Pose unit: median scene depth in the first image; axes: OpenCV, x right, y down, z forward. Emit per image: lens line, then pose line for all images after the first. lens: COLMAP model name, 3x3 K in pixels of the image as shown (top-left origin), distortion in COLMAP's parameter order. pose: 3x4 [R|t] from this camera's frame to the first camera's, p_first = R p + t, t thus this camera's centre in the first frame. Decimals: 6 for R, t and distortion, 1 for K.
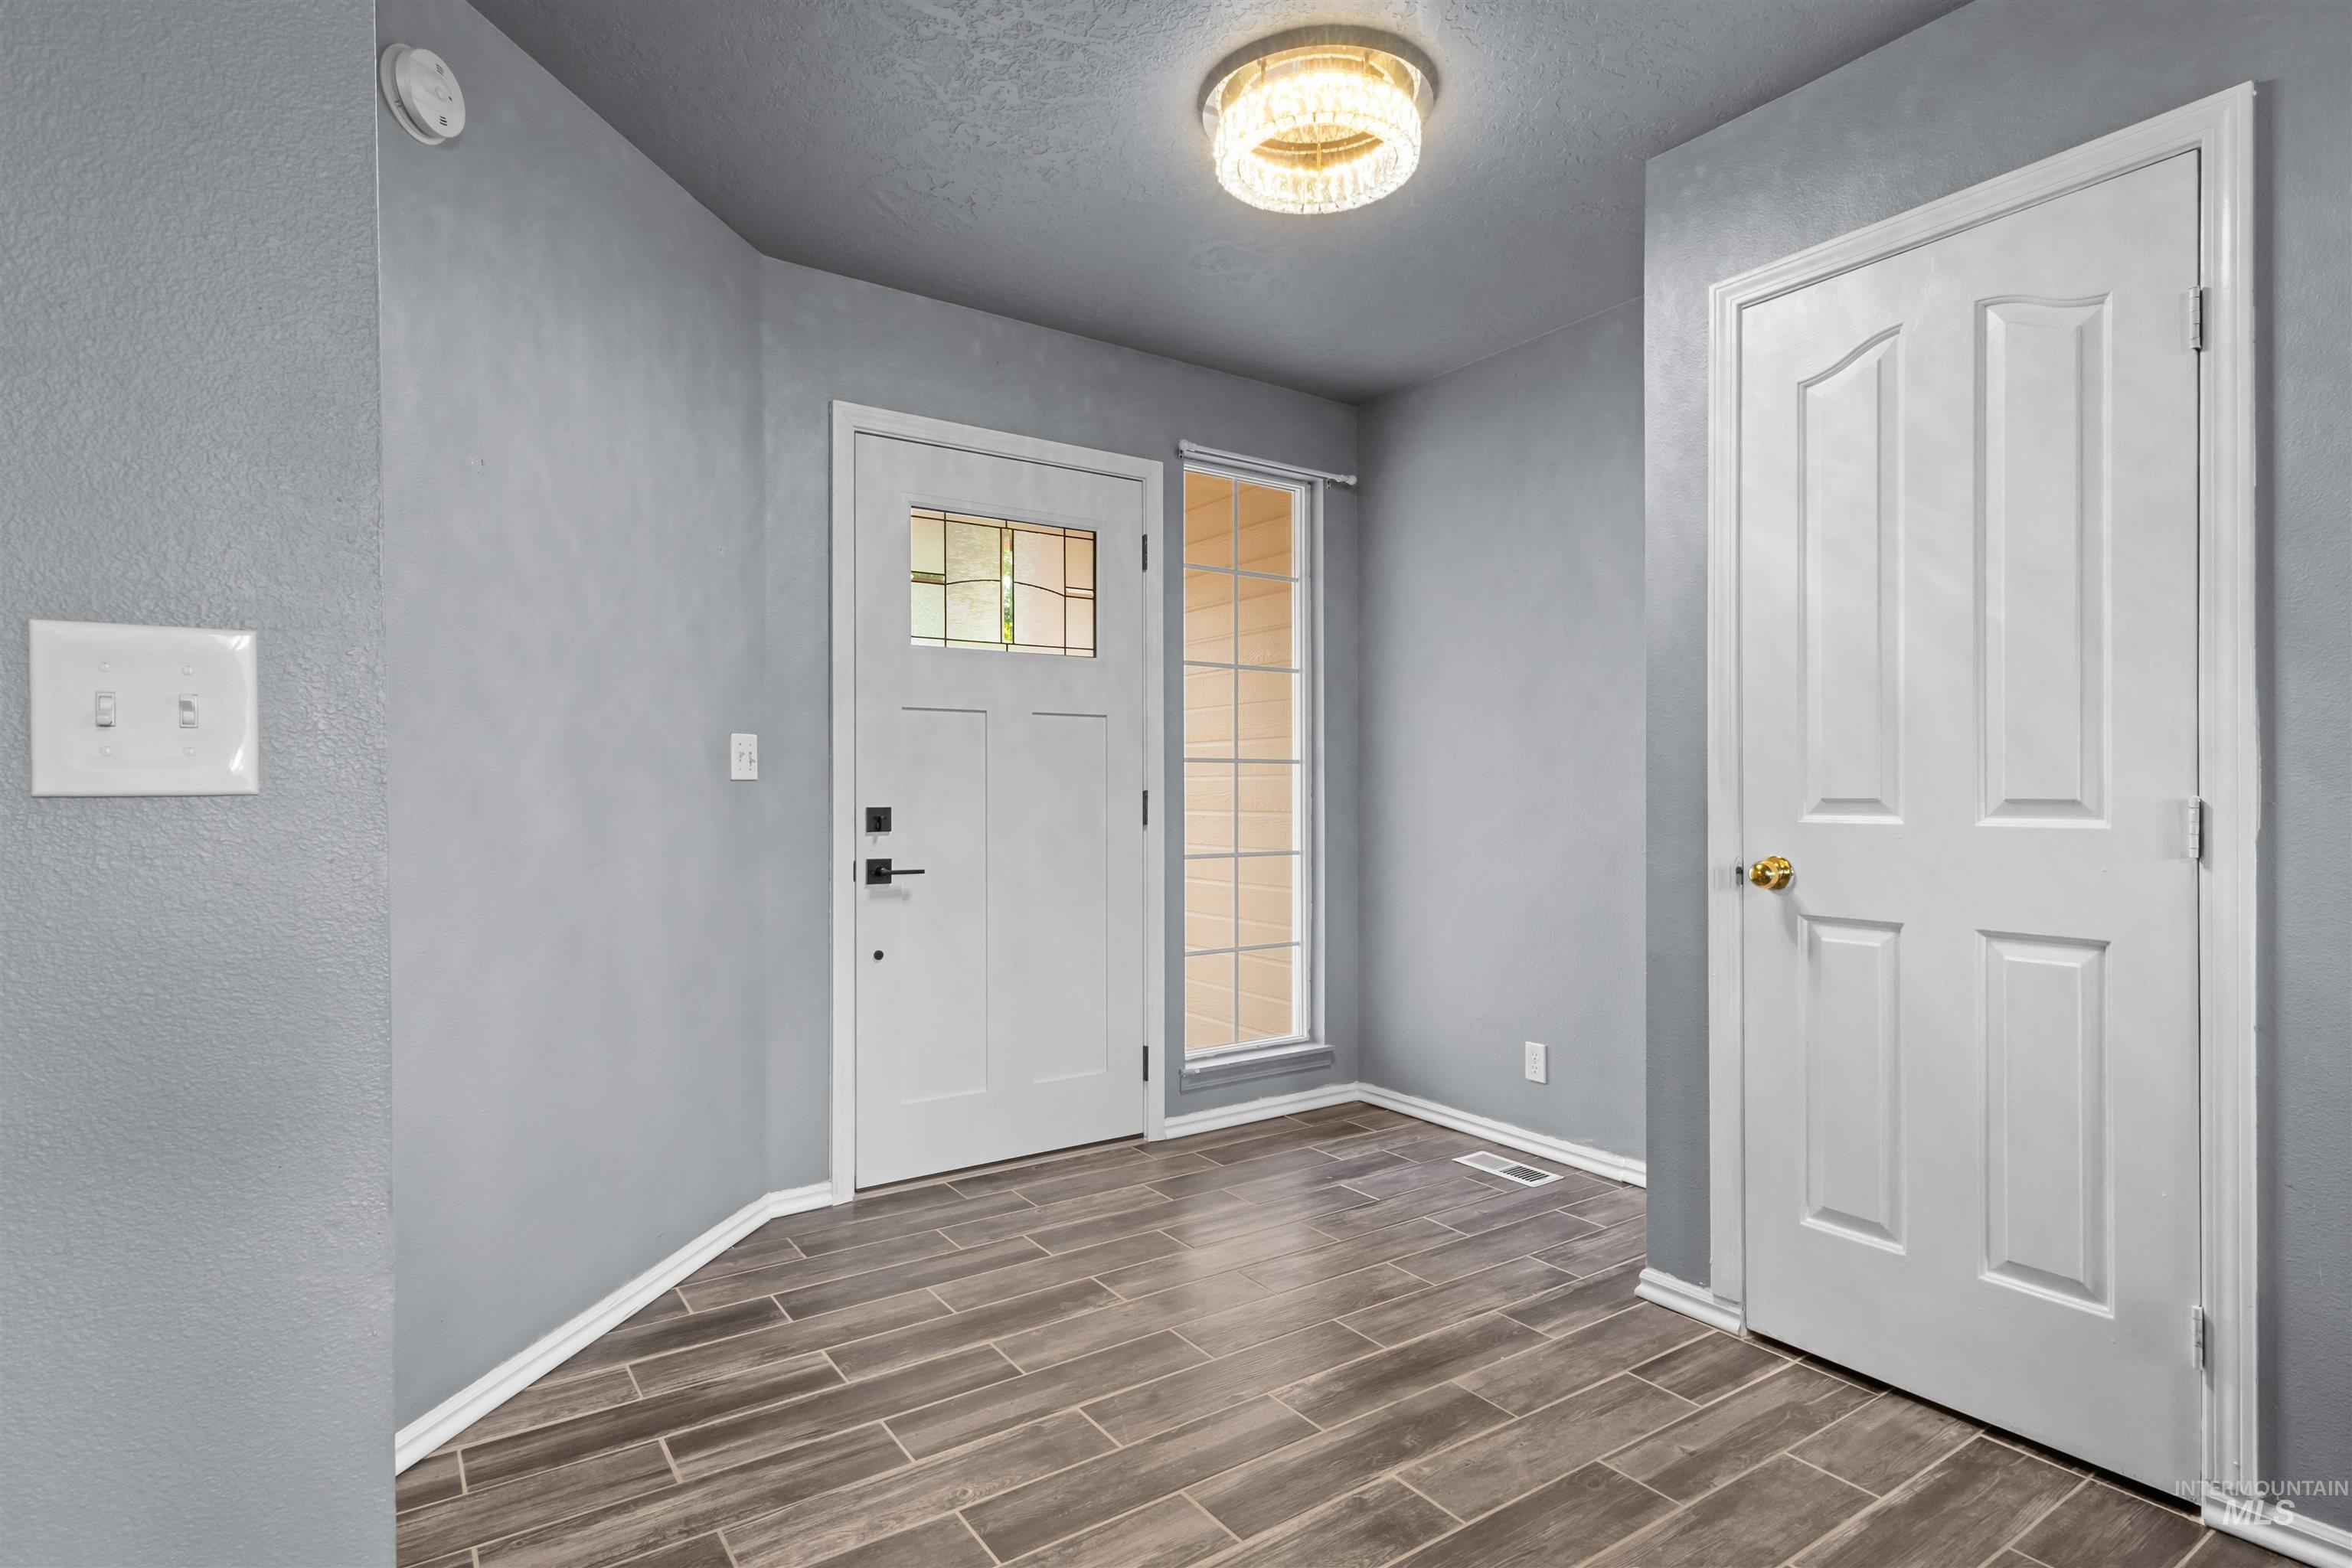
lens RADIAL K [[1166.3, 0, 1163.2], [0, 1166.3, 788.7], [0, 0, 1]] dist [0.001635, -0.001791]
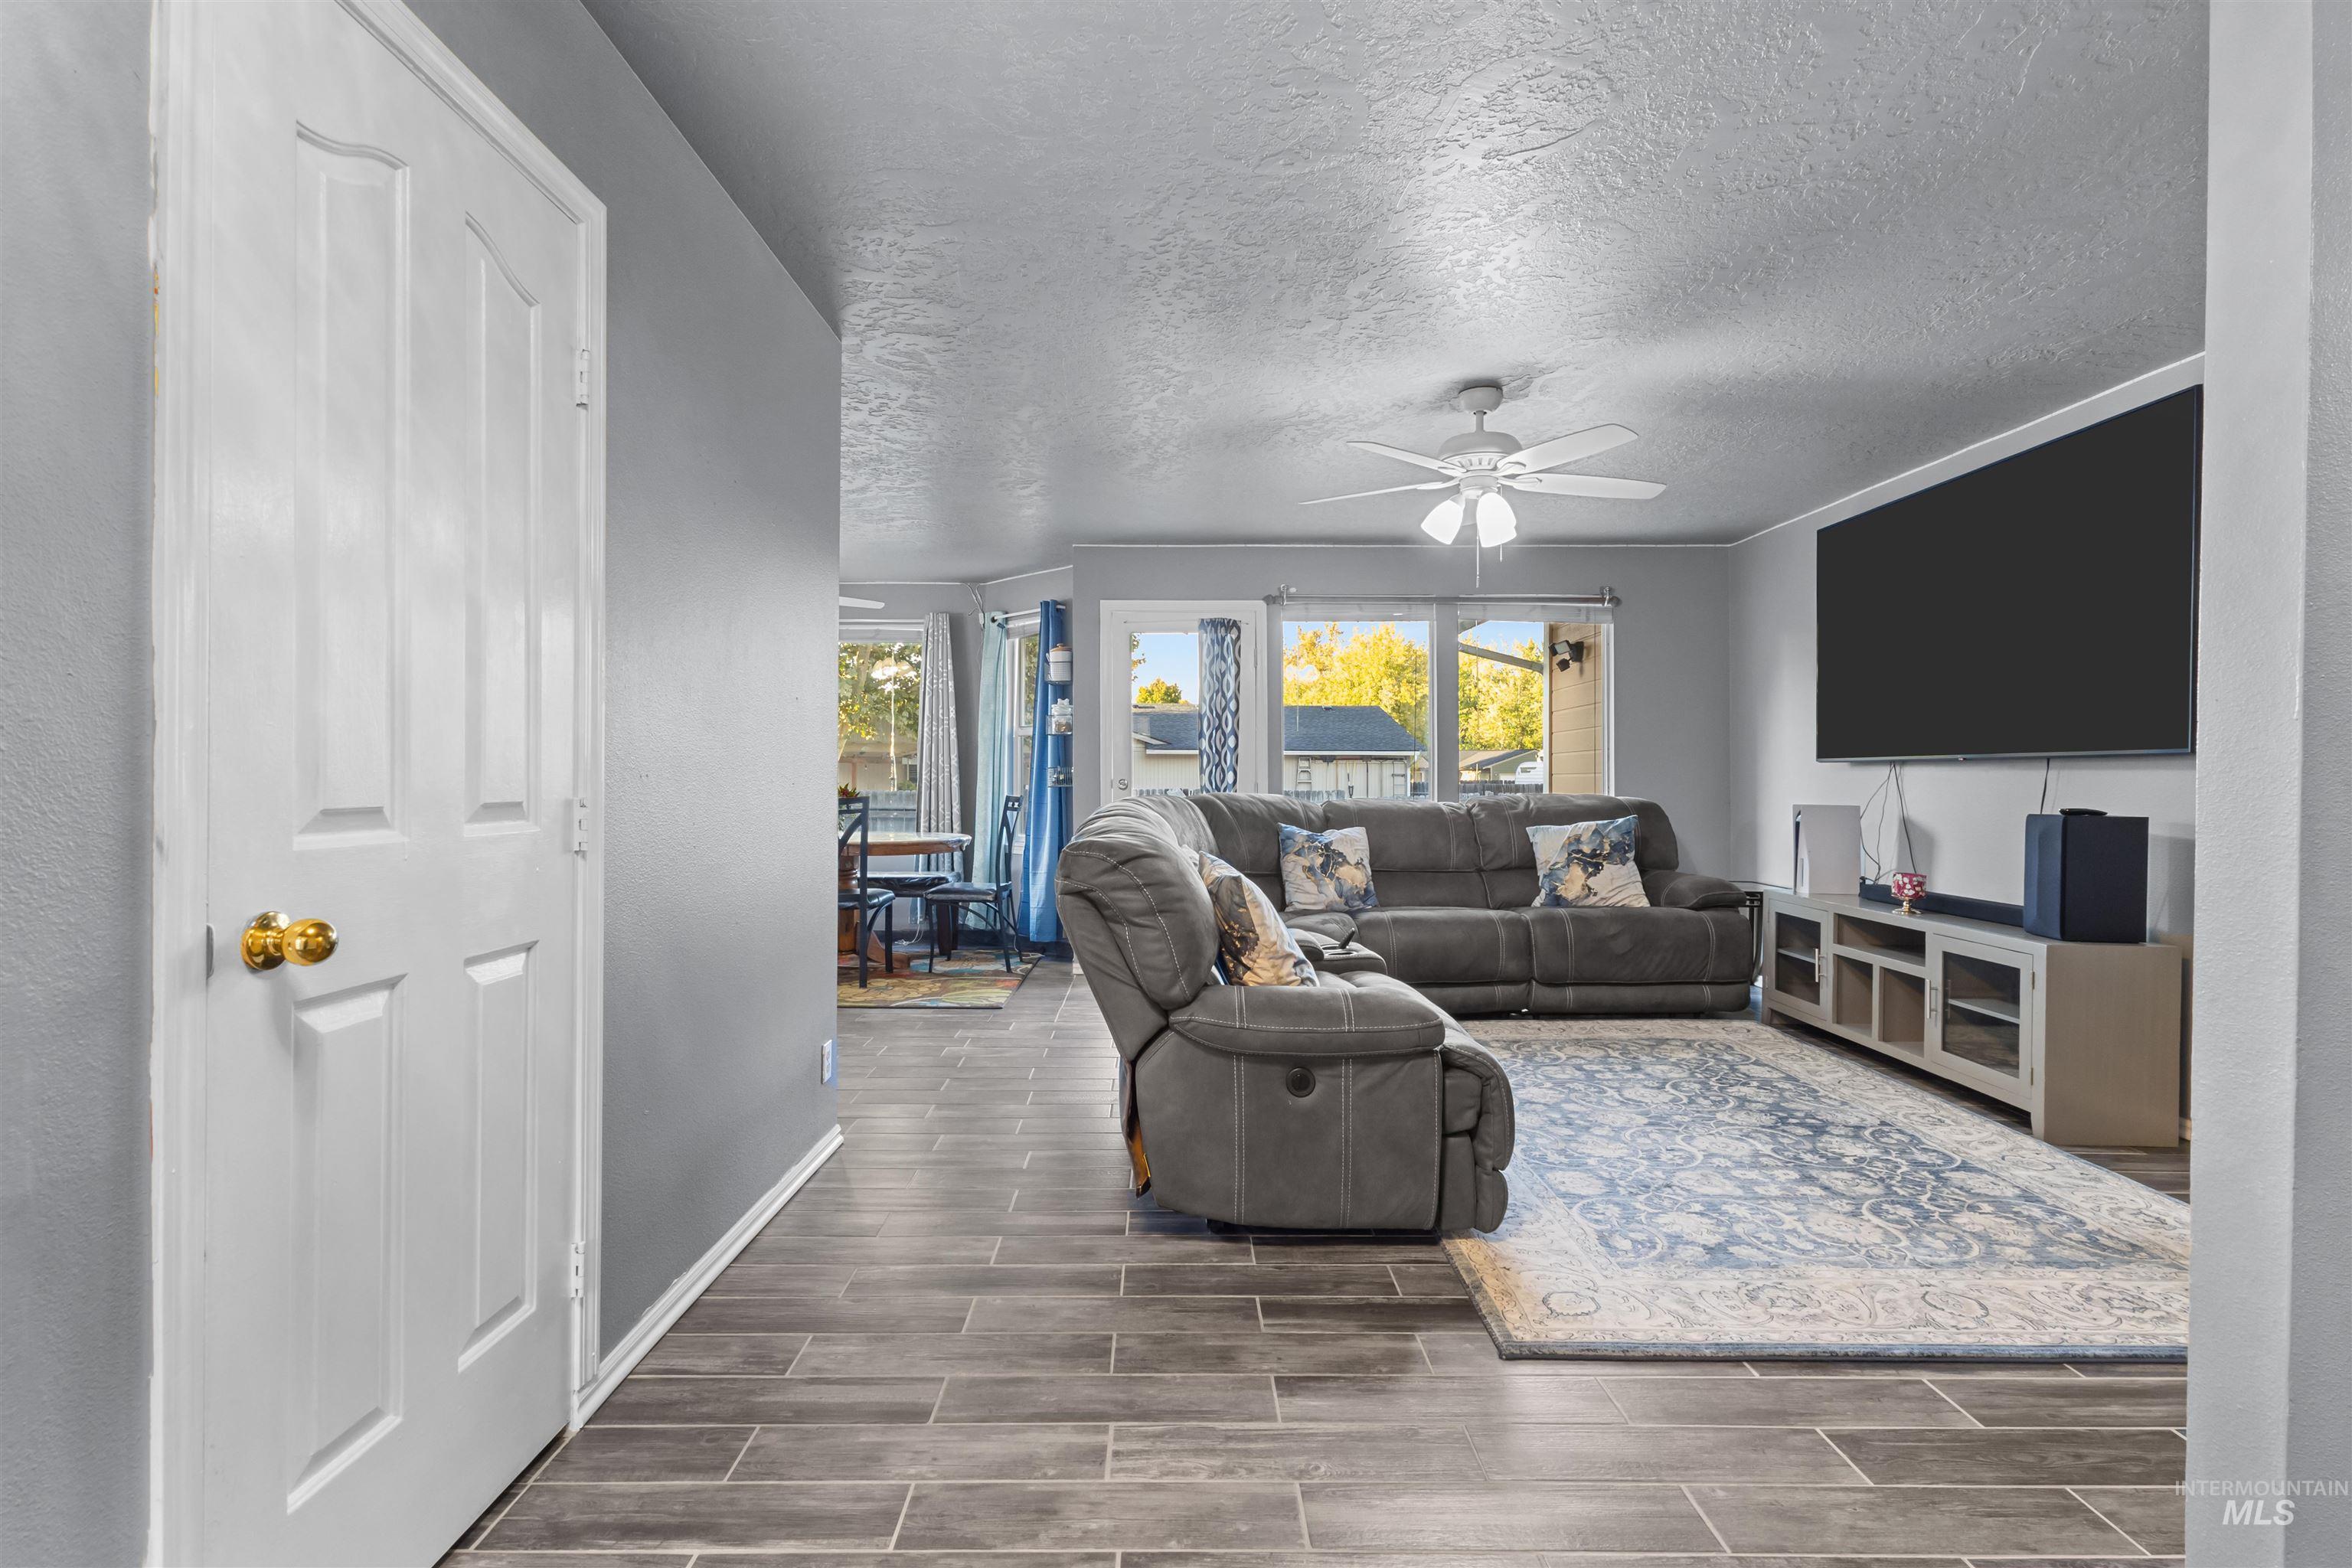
lens RADIAL K [[1082.6, 0, 1184.6], [0, 1082.6, 776.0], [0, 0, 1]] dist [0.001085, 0.001099]
pose [[-0.828473, -0.000821, 0.560029, -0.132605], [-0.002488, 0.999994, -0.002215, -0.008445], [-0.560024, -0.003229, -0.828470, 1.033984]]
